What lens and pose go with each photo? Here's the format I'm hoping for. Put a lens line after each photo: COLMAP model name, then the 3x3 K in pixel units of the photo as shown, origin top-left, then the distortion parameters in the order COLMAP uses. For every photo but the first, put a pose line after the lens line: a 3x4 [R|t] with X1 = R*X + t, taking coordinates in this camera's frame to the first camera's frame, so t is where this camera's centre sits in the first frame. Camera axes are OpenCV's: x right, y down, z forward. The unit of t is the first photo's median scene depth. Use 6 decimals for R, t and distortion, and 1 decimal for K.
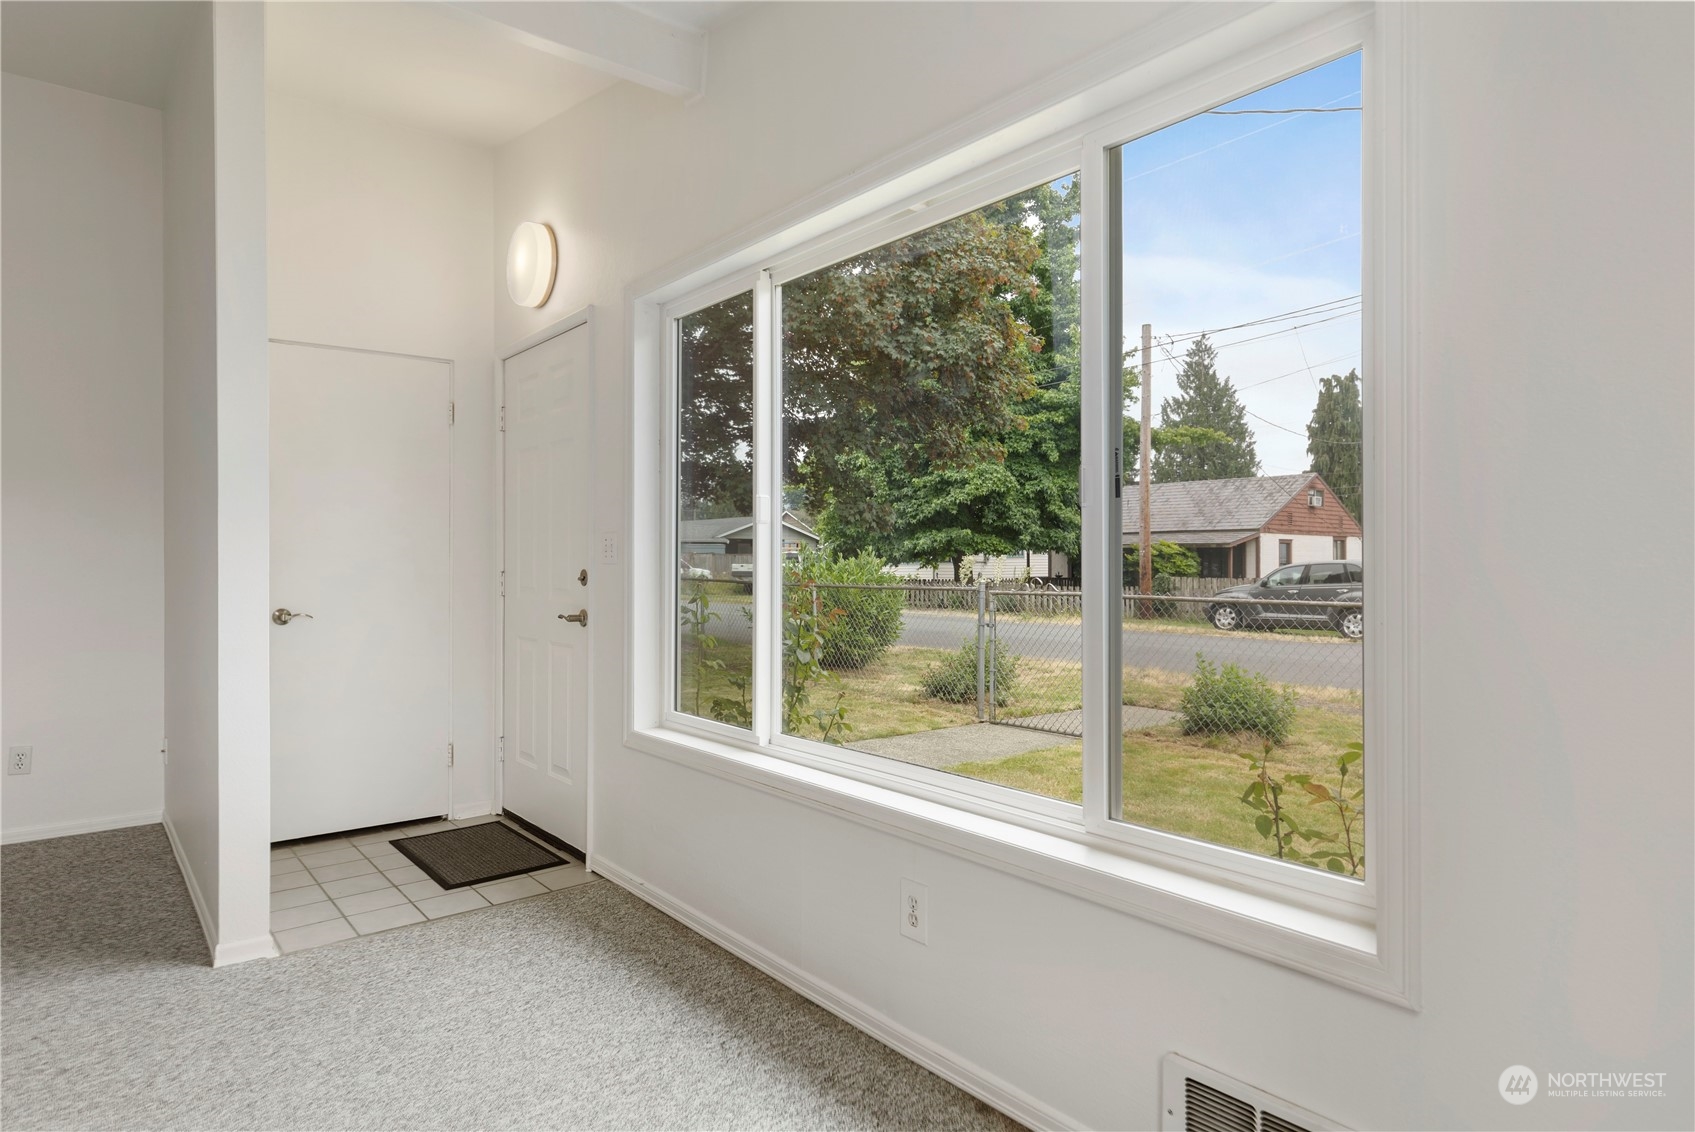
lens RADIAL K [[941.7, 0, 847.5], [0, 941.7, 566.0], [0, 0, 1]] dist [-0.002075, -0.000311]
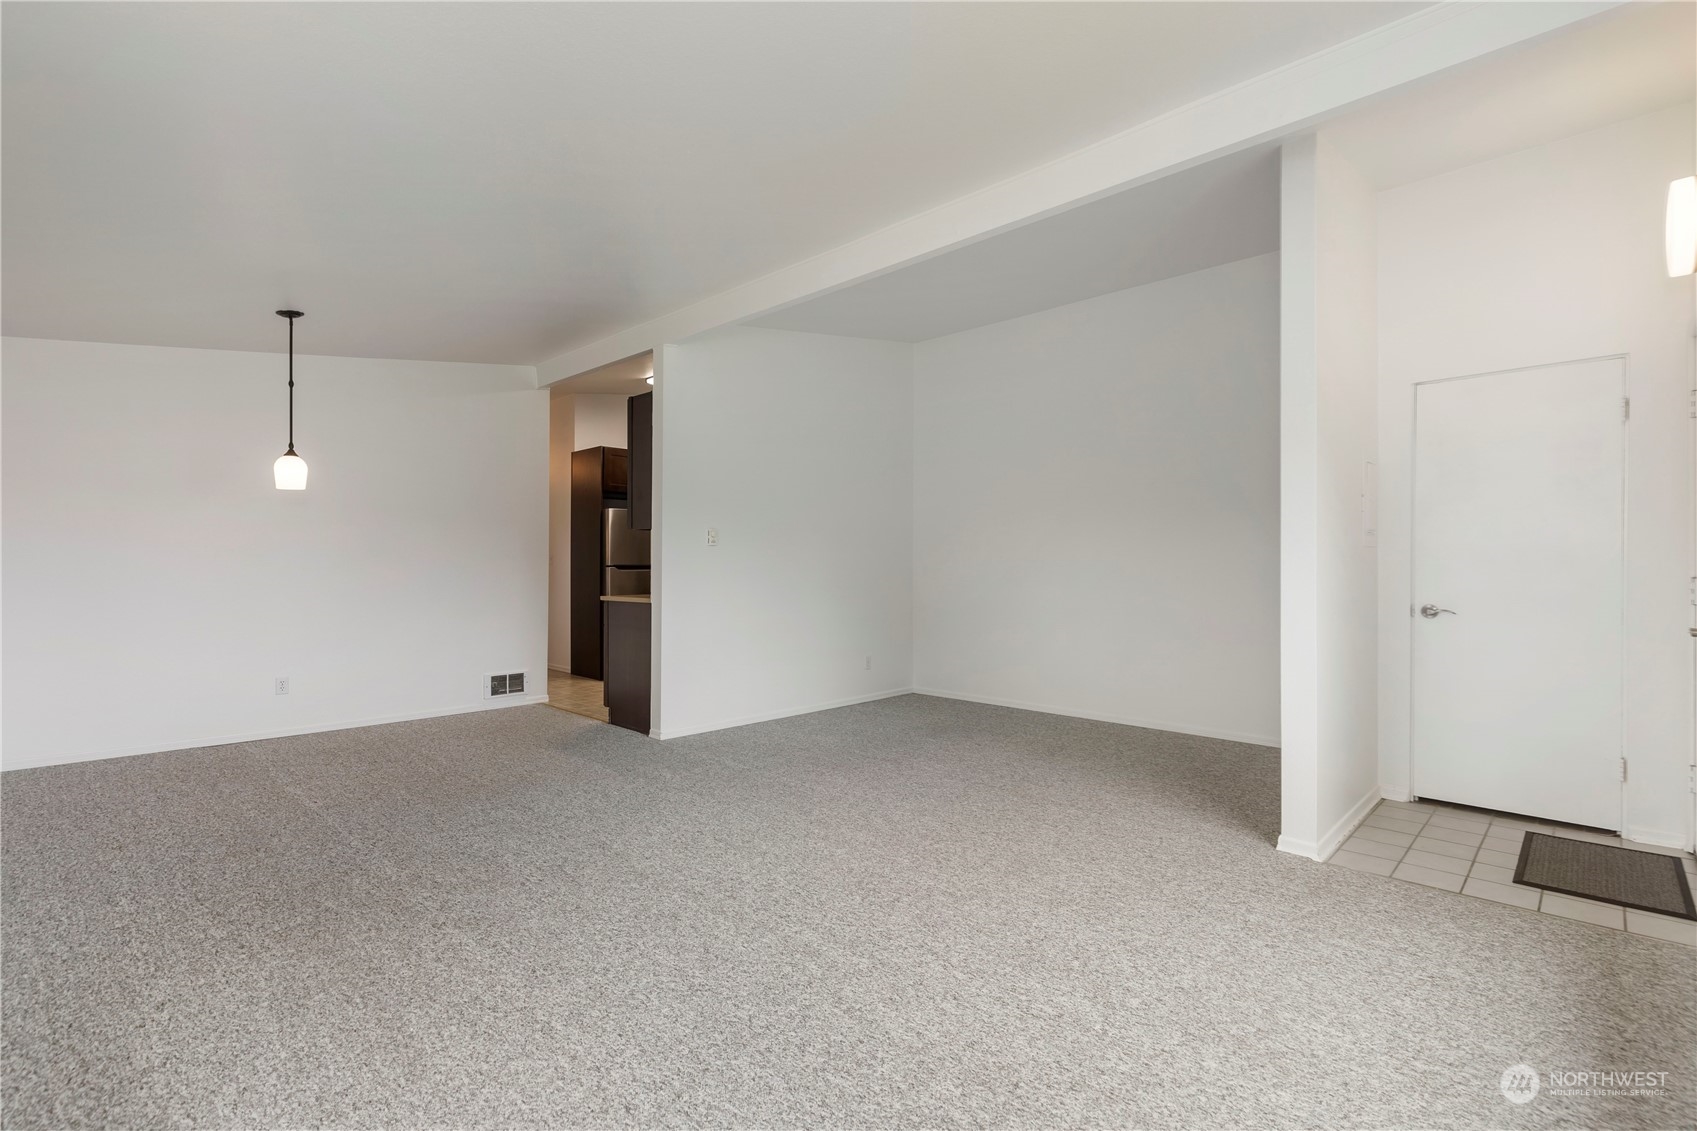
lens RADIAL K [[776.7, 0, 848.2], [0, 776.7, 559.2], [0, 0, 1]] dist [0.003295, -0.000510]
pose [[0.111741, -0.008284, -0.993703, 0.412347], [-0.004340, 0.999952, -0.008824, 0.000613], [0.993728, 0.005299, 0.111699, 0.212948]]
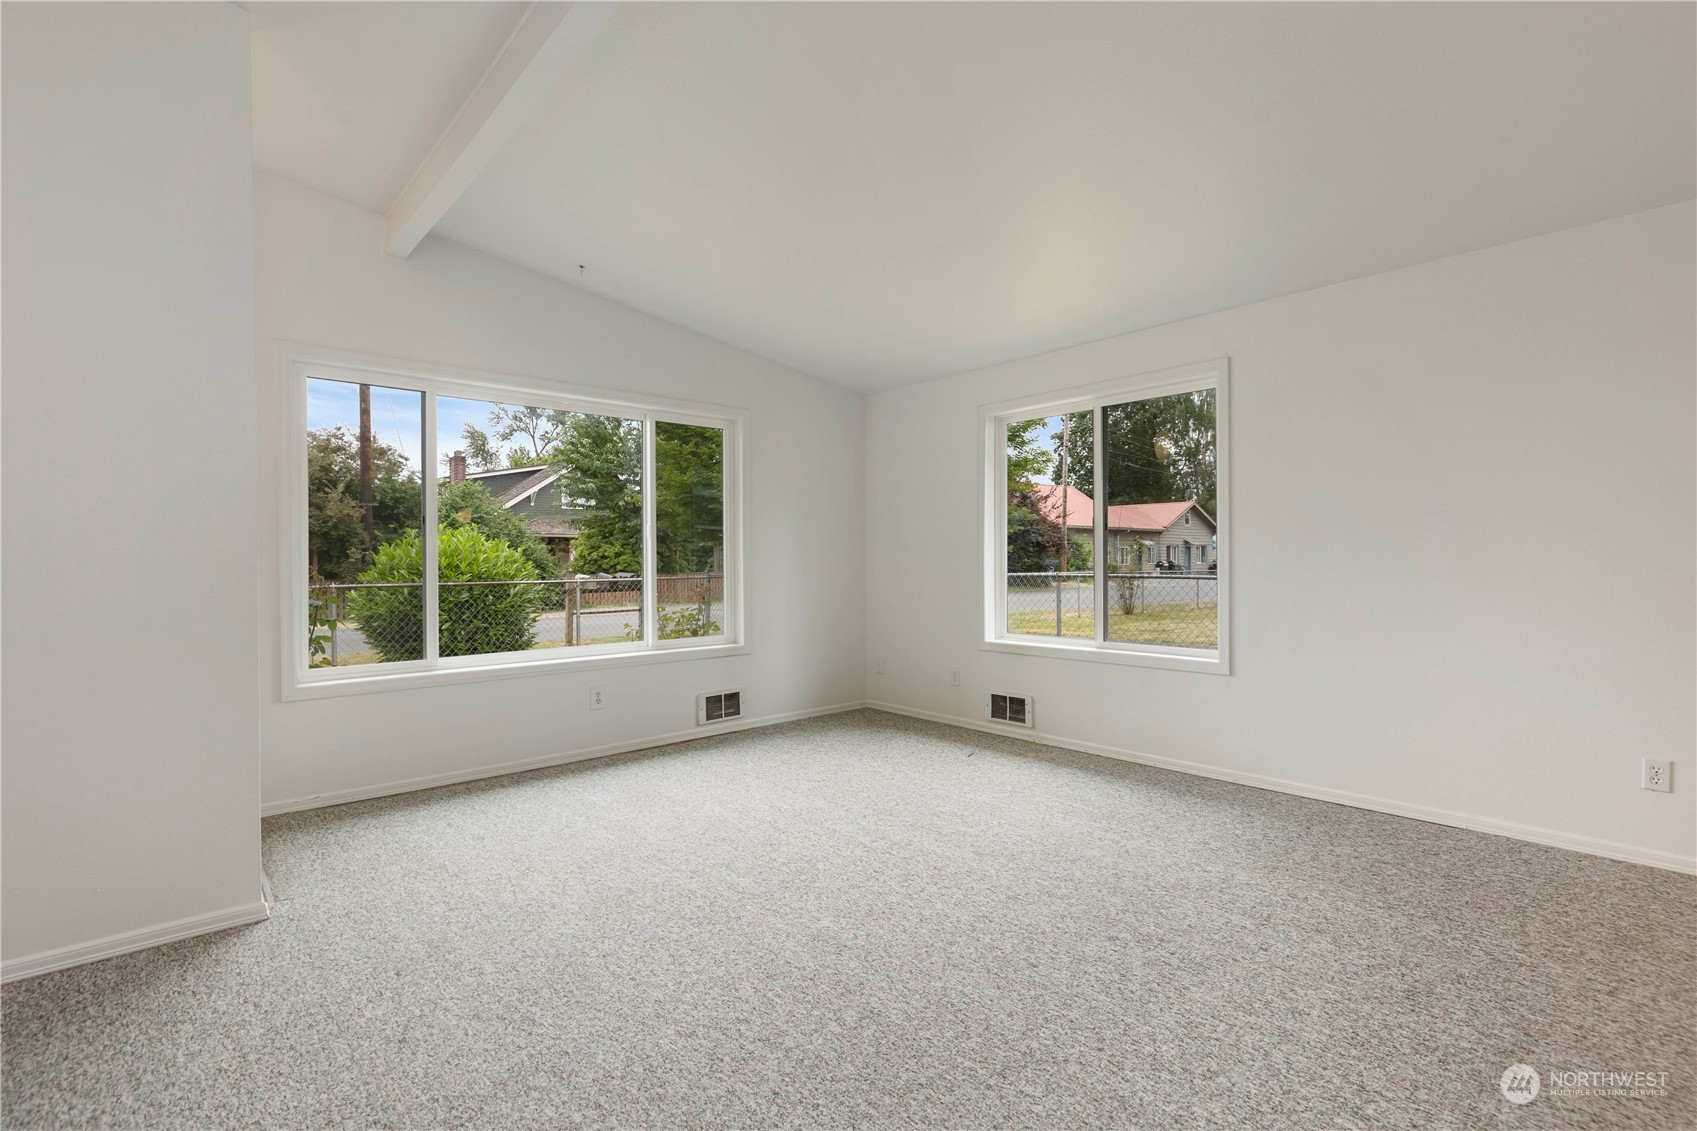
lens RADIAL K [[776.7, 0, 848.2], [0, 776.7, 559.2], [0, 0, 1]] dist [0.003295, -0.000510]
pose [[-0.036390, -0.005144, 0.999324, -1.560497], [0.006363, 0.999965, 0.005379, -0.000727], [-0.999317, 0.006554, -0.036356, 0.330770]]
